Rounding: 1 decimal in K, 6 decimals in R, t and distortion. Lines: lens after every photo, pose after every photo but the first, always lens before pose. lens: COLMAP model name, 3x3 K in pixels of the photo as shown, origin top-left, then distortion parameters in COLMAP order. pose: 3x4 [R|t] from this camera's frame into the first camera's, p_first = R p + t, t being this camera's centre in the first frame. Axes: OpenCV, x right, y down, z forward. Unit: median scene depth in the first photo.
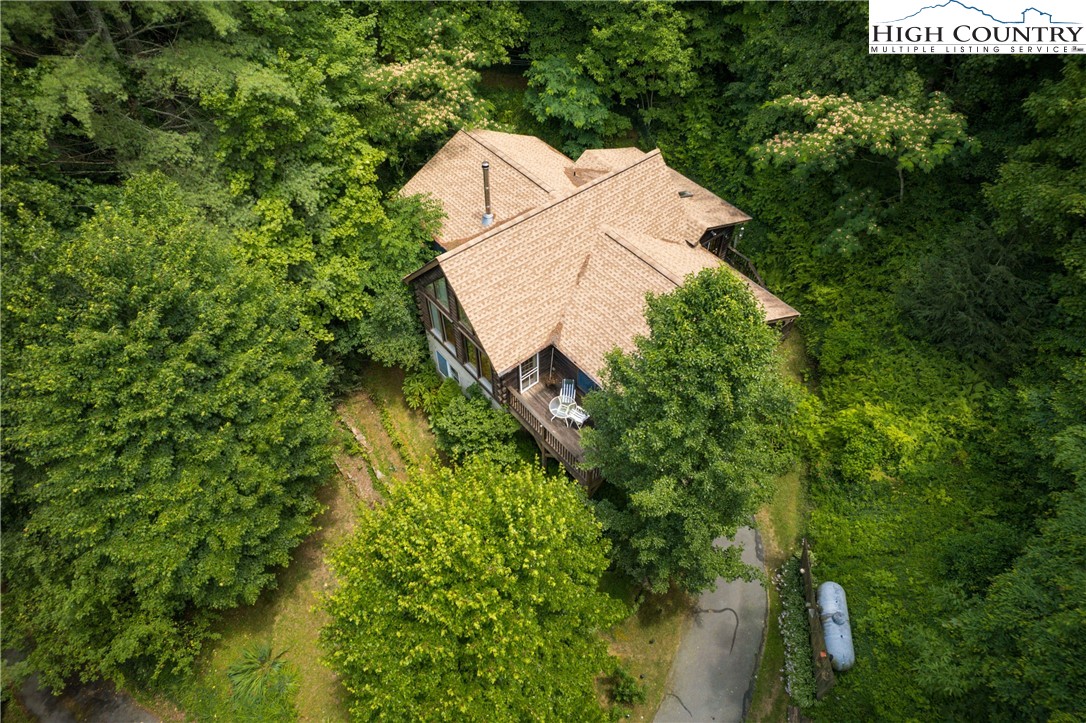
lens RADIAL K [[837.8, 0, 499.9], [0, 837.8, 356.5], [0, 0, 1]] dist [-0.083997, 0.093480]
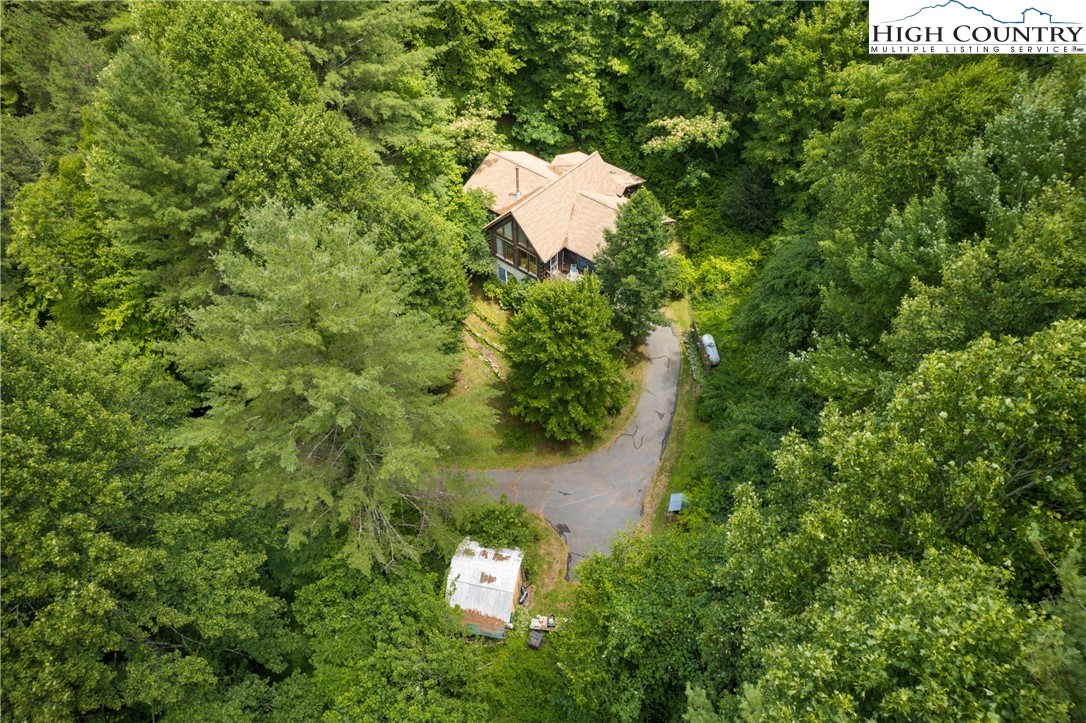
lens RADIAL K [[837.8, 0, 499.9], [0, 837.8, 356.5], [0, 0, 1]] dist [-0.083997, 0.093480]
pose [[0.983717, -0.135191, 0.118424, -0.333447], [0.137240, 0.990494, -0.009277, 0.220428], [-0.116044, 0.025378, 0.992920, -0.921666]]
